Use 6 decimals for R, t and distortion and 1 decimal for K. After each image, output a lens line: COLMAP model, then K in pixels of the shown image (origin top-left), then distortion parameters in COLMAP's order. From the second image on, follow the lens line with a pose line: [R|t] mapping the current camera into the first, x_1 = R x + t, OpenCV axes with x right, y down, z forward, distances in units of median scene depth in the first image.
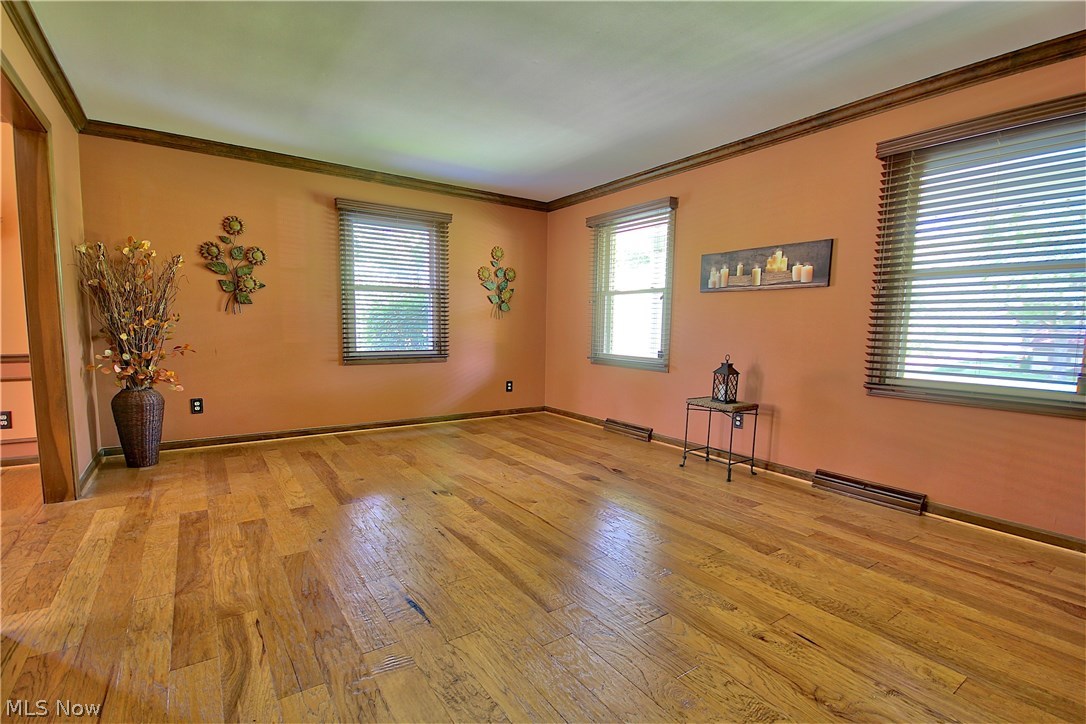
lens RADIAL K [[501.5, 0, 542.8], [0, 501.5, 368.0], [0, 0, 1]] dist [-0.004212, -0.001908]
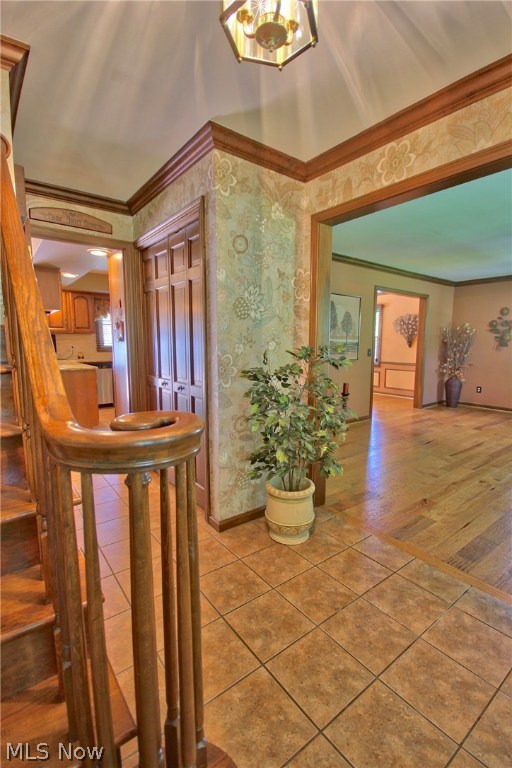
lens RADIAL K [[354.7, 0, 260.3], [0, 354.7, 384.6], [0, 0, 1]] dist [-0.004212, -0.001908]
pose [[0.045691, 0.105876, -0.993329, 0.929855], [-0.093046, 0.990496, 0.101294, -0.022301], [0.994613, 0.087797, 0.055108, -0.131876]]
